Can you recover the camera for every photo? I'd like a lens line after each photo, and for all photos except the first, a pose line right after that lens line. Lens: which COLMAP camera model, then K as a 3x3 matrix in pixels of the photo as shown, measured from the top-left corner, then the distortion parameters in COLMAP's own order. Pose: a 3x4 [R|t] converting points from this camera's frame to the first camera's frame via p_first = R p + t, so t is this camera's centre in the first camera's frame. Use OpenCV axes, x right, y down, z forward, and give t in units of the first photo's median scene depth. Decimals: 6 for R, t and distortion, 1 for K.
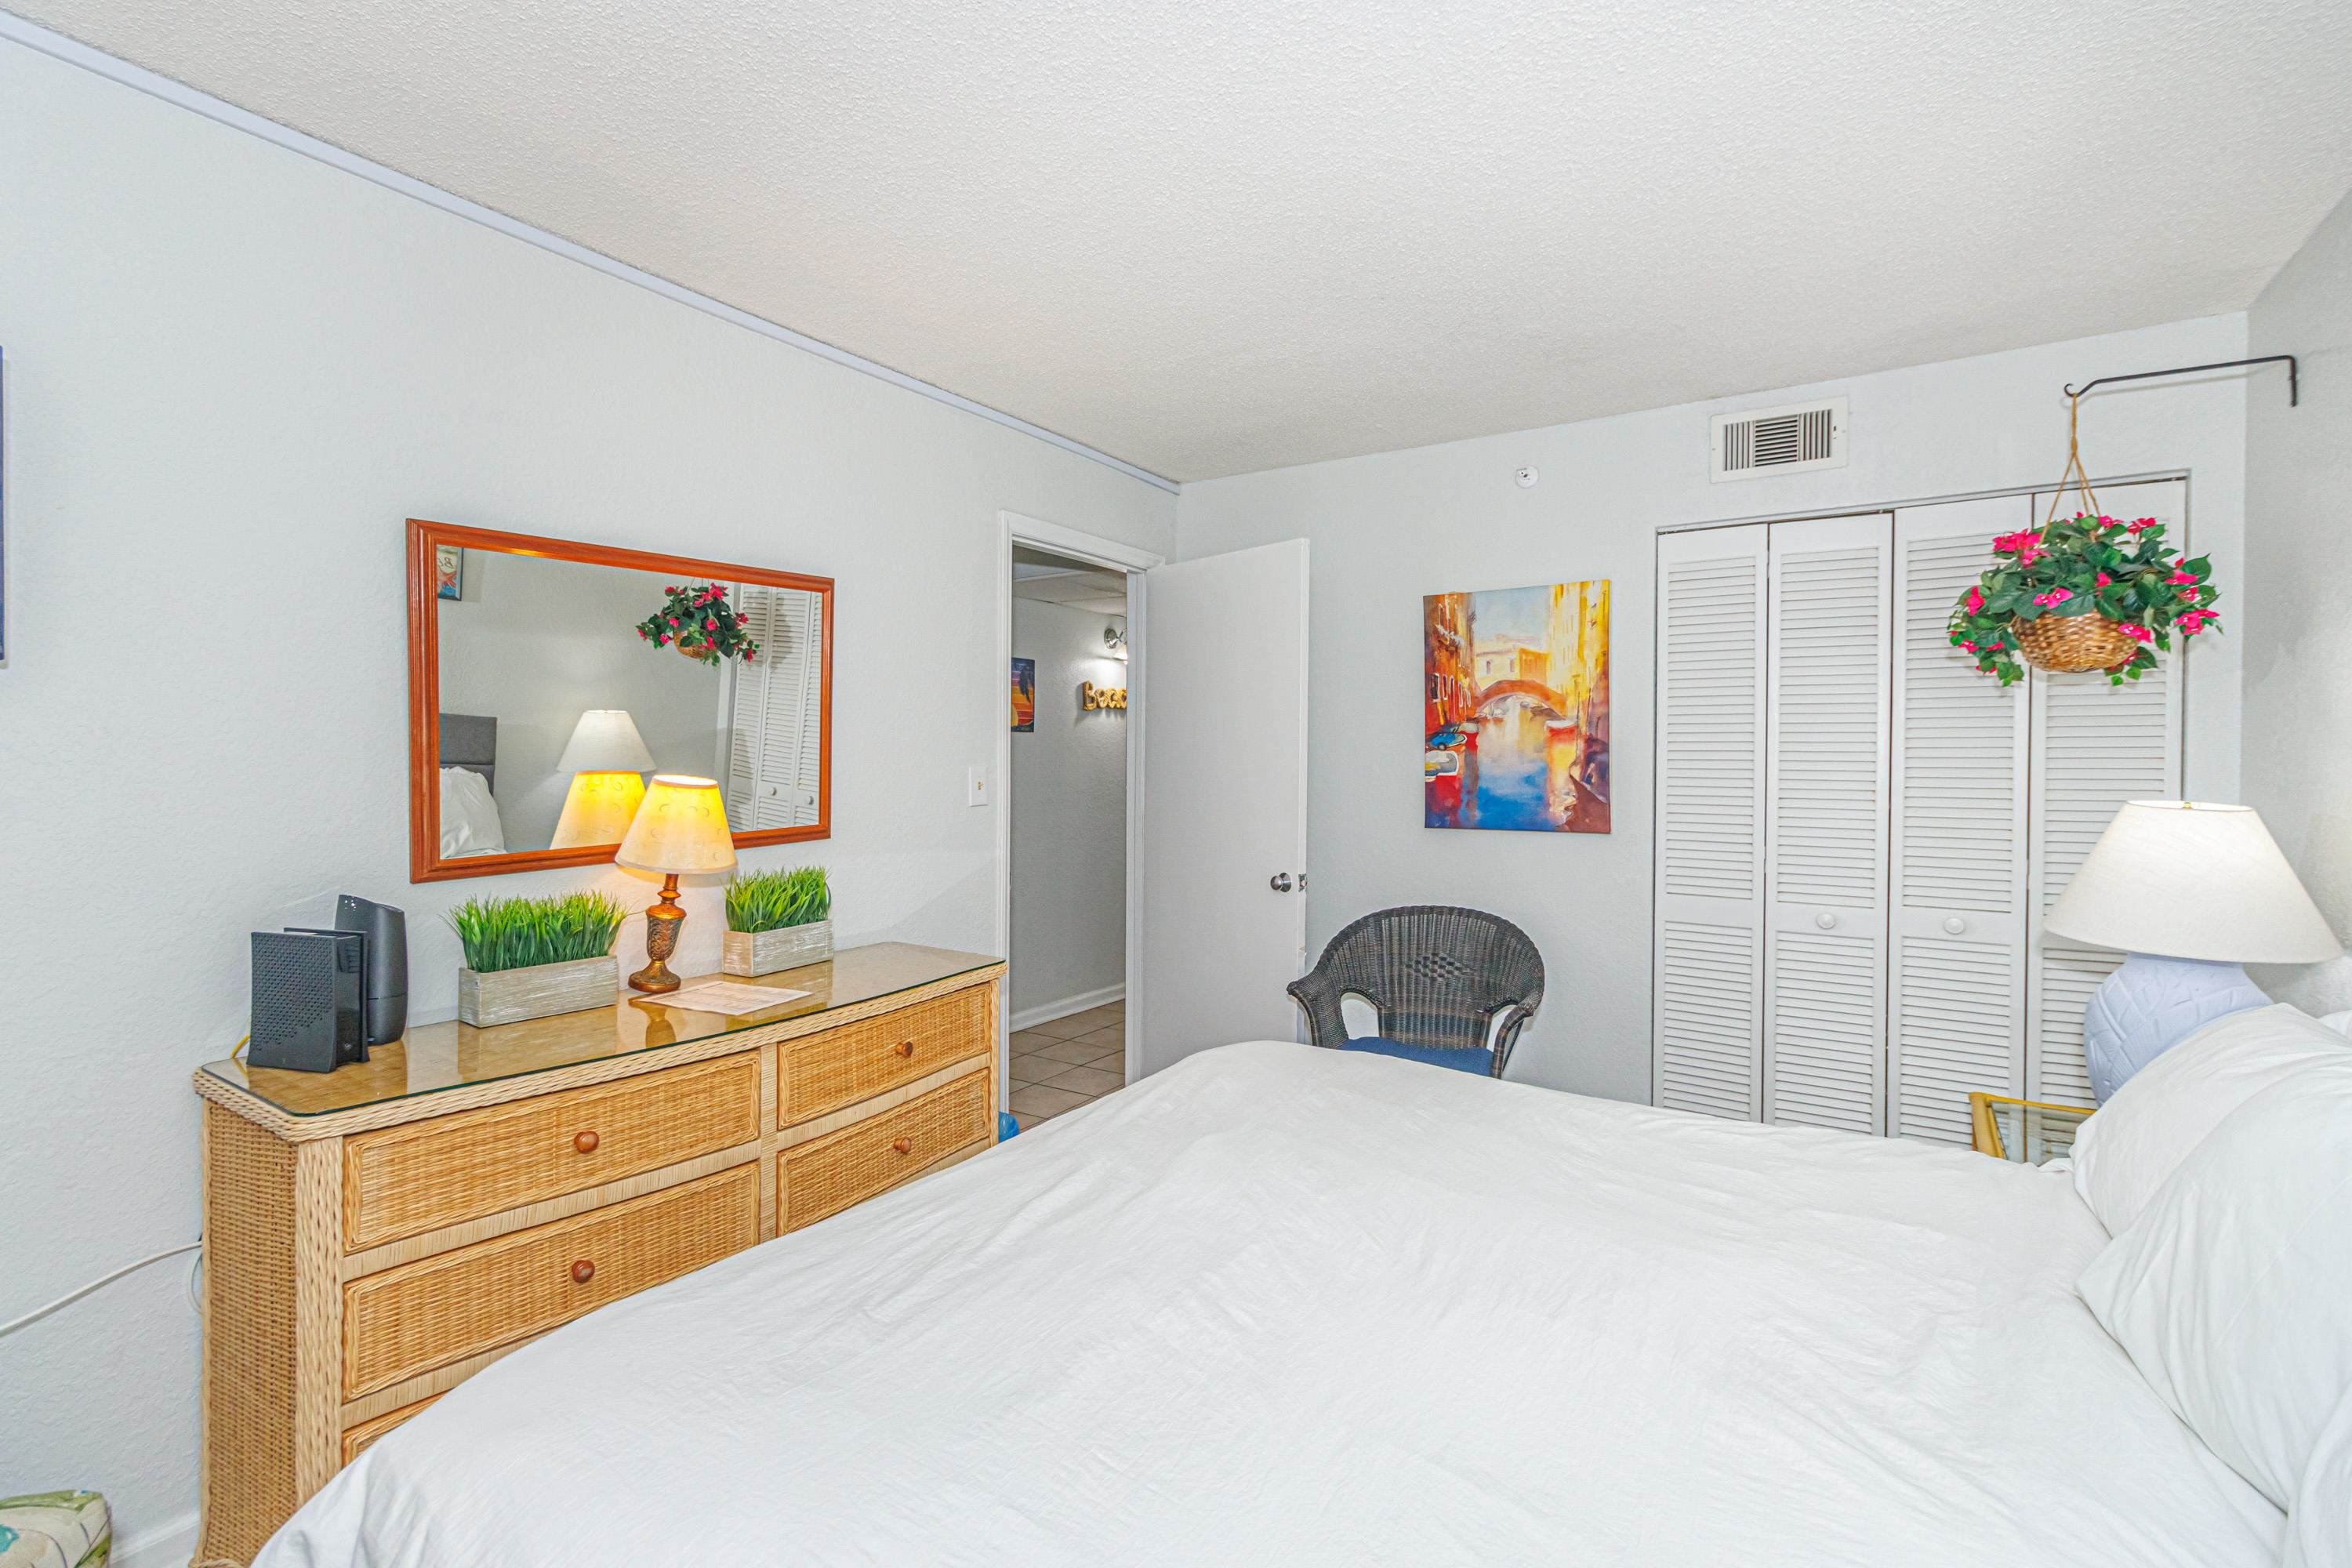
lens RADIAL K [[1085.4, 0, 1178.7], [0, 1085.4, 771.7], [0, 0, 1]] dist [0.000875, 0.002521]
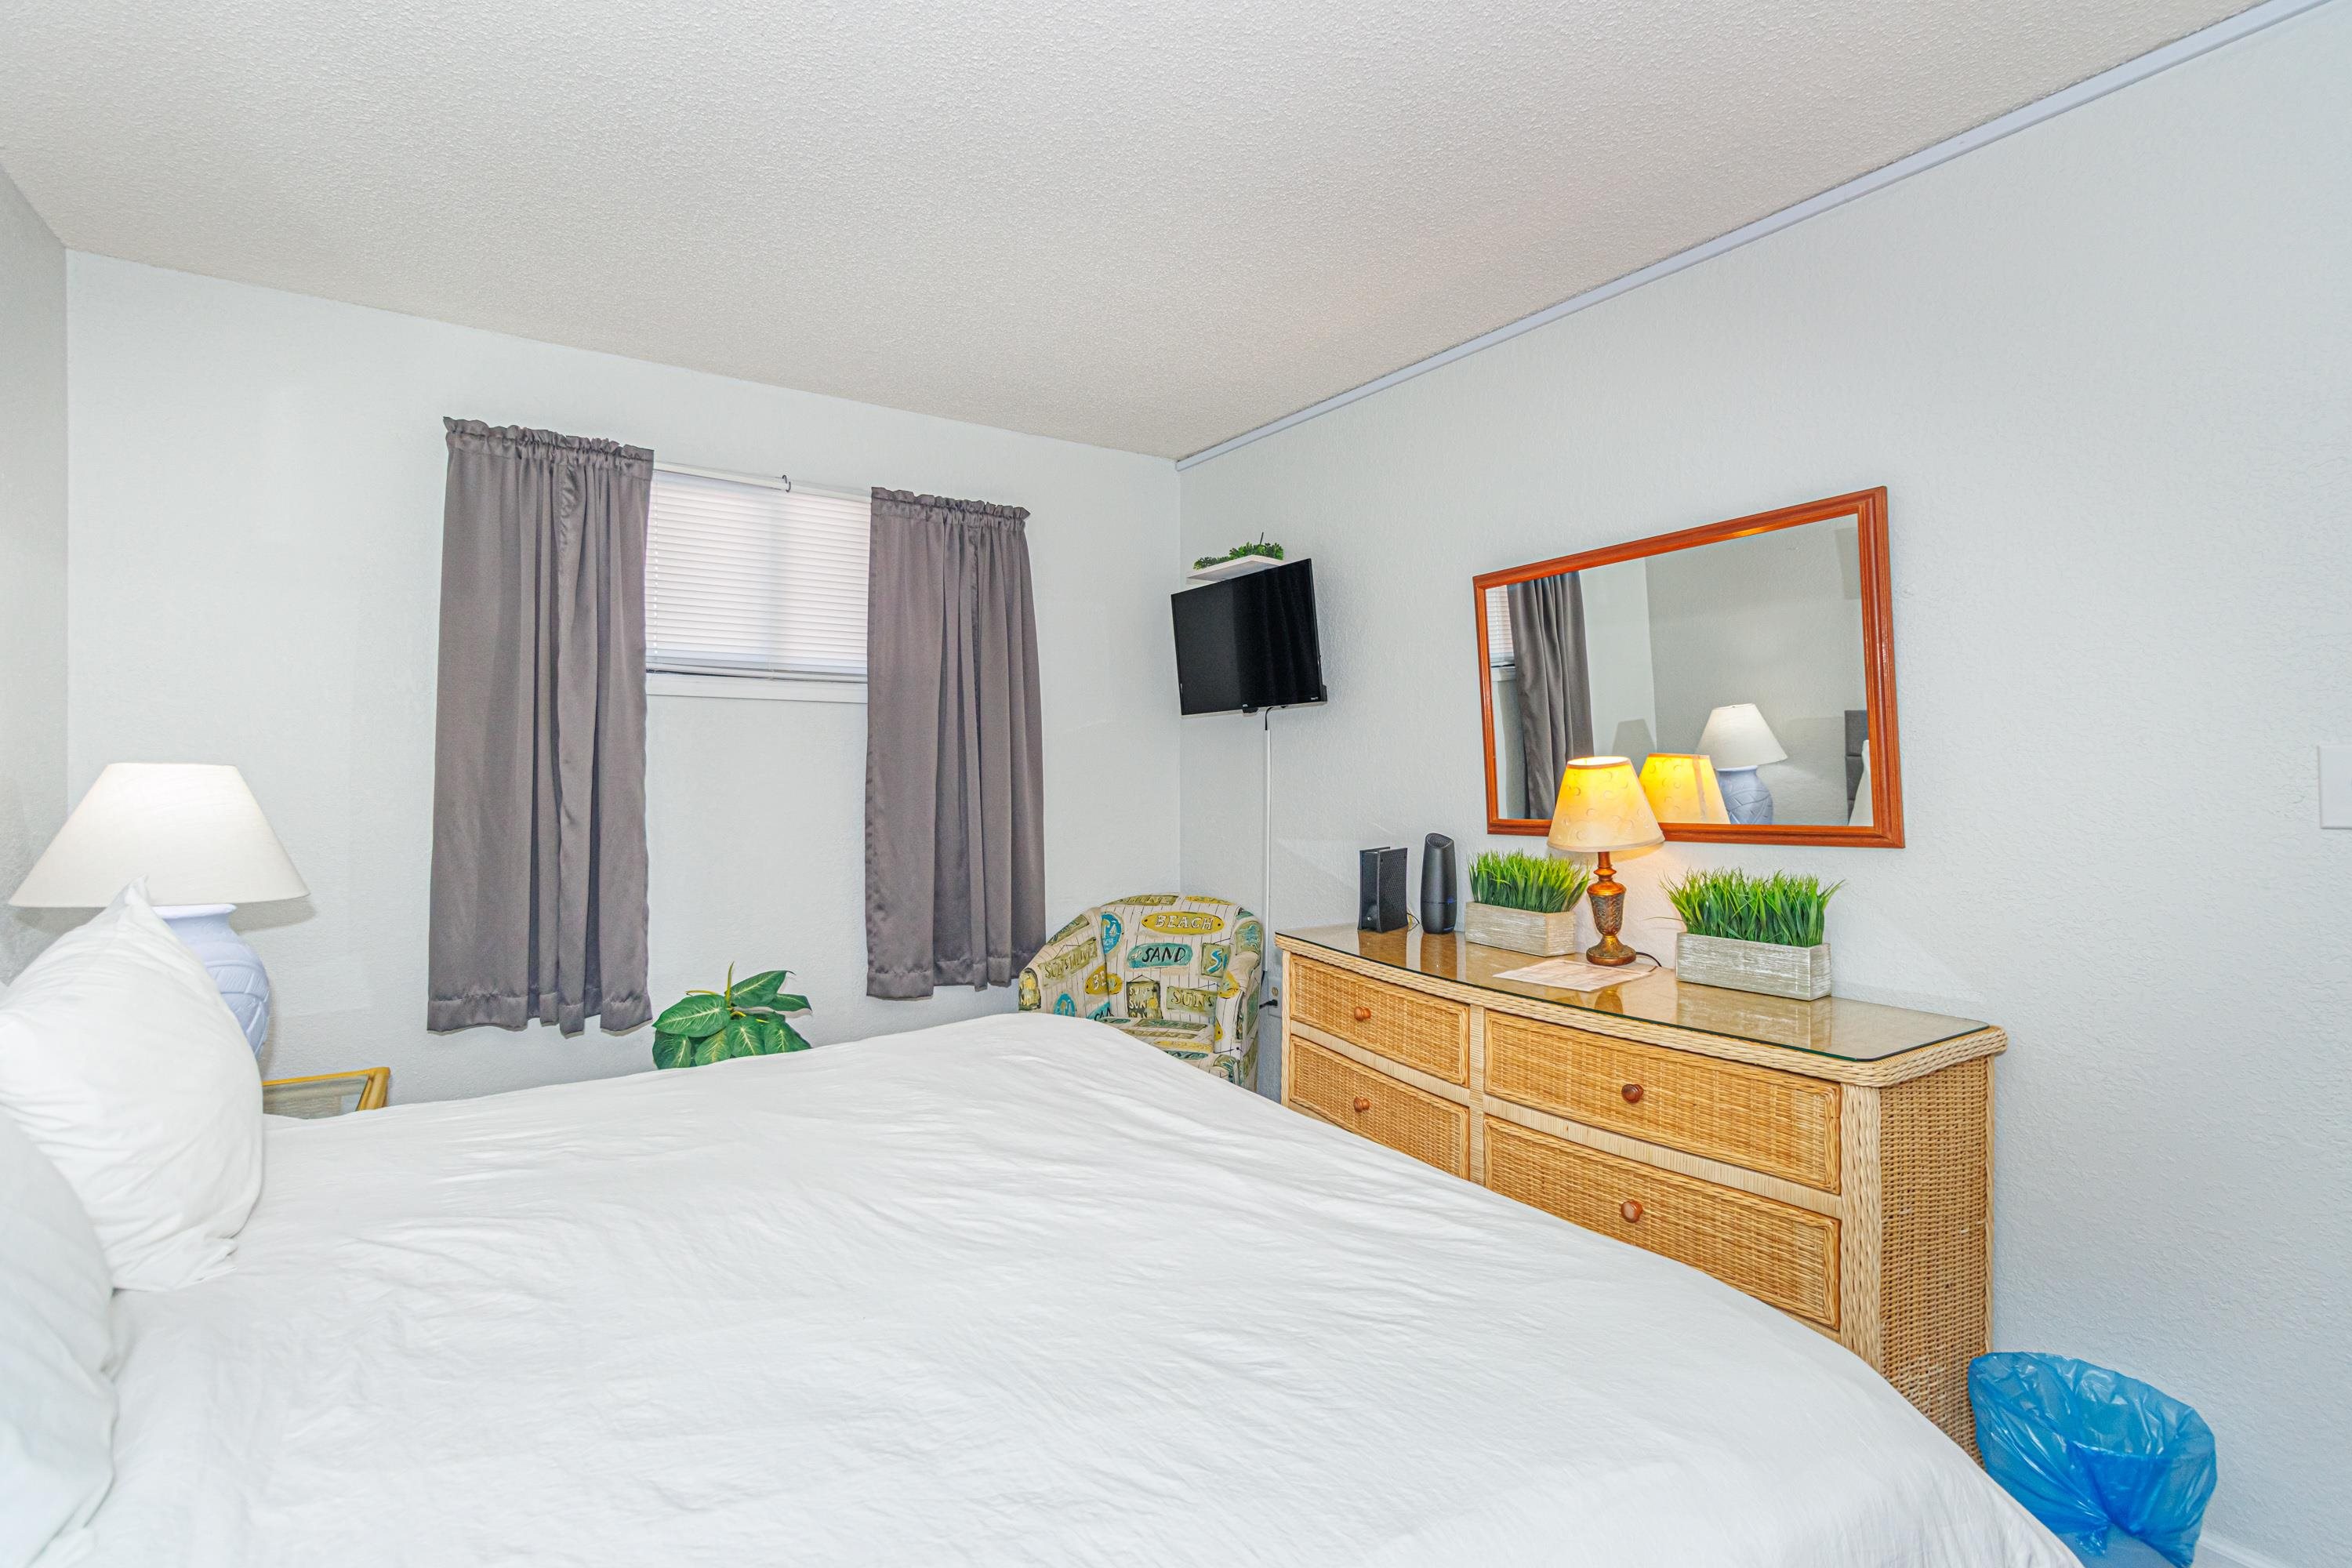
lens RADIAL K [[1085.4, 0, 1159.7], [0, 1085.4, 784.9], [0, 0, 1]] dist [0.000875, 0.002521]
pose [[-0.425319, 0.009810, -0.904990, 0.443277], [-0.015848, 0.999707, 0.018285, 0.011734], [0.904905, 0.022119, -0.425039, 0.718261]]
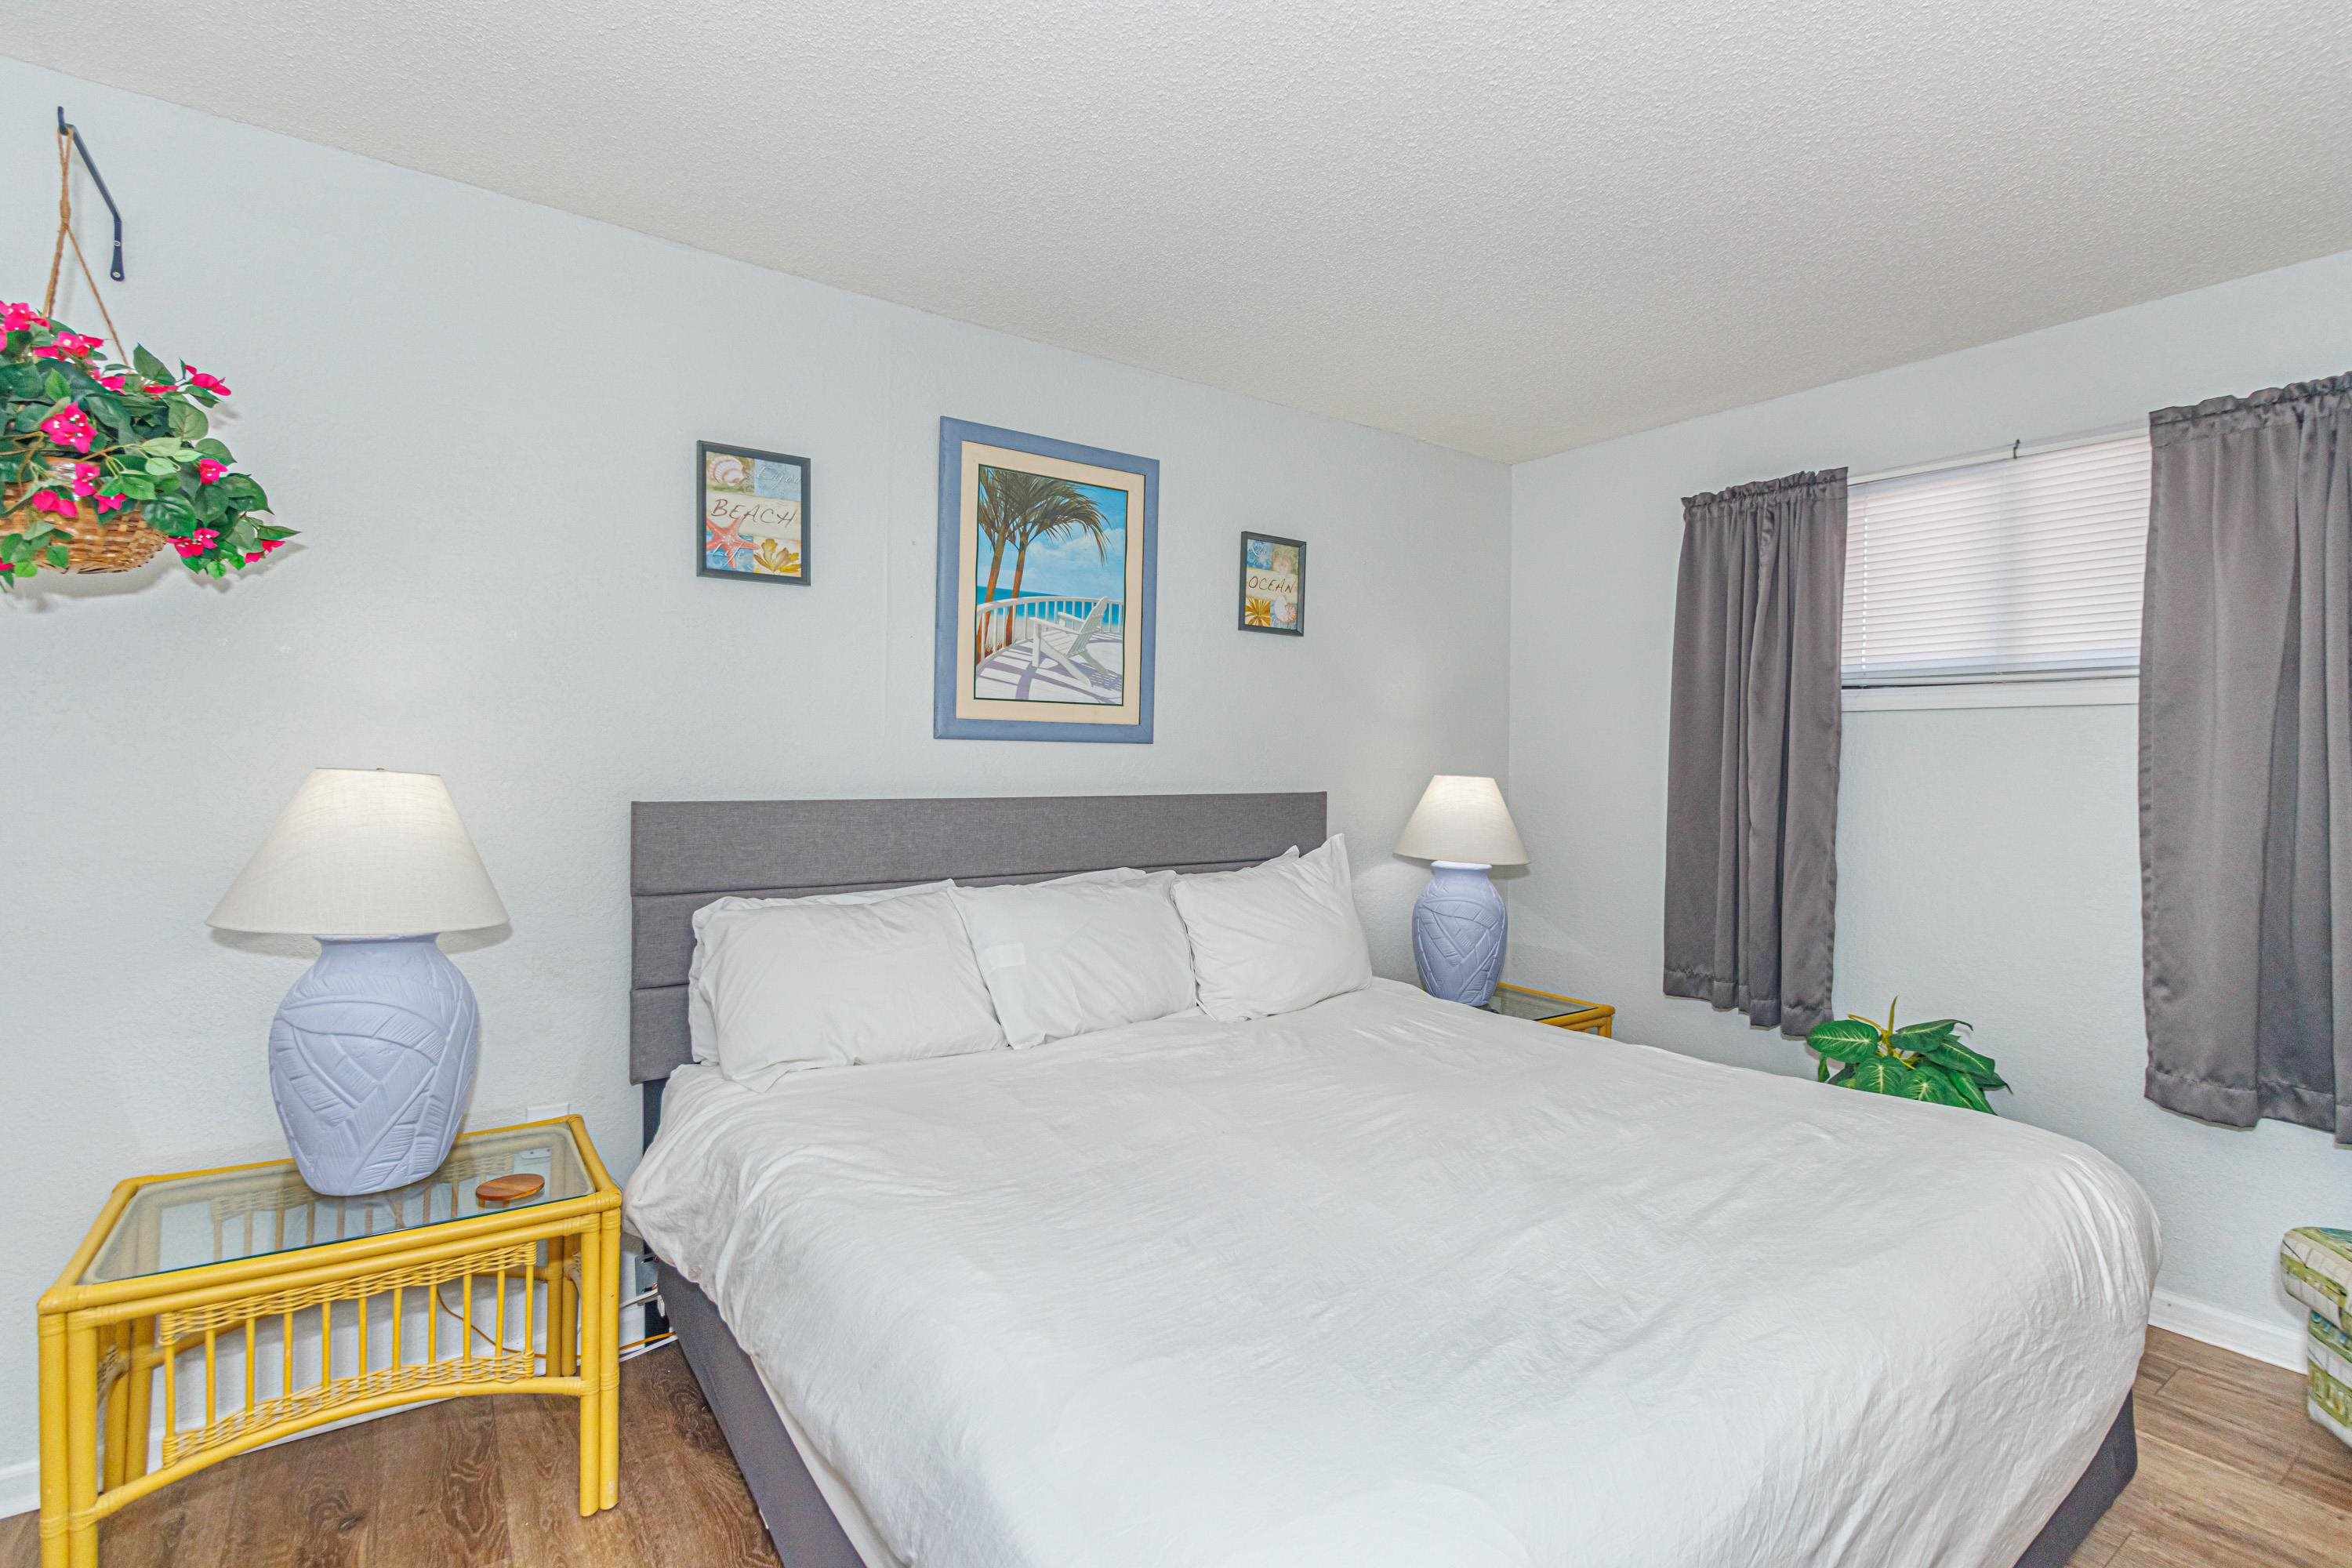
lens RADIAL K [[1085.4, 0, 1176.1], [0, 1085.4, 783.6], [0, 0, 1]] dist [0.000875, 0.002521]
pose [[-0.928168, -0.023582, 0.371413, -0.017271], [-0.015258, 0.999563, 0.025336, 0.005322], [-0.371848, 0.017849, -0.928122, 0.994173]]
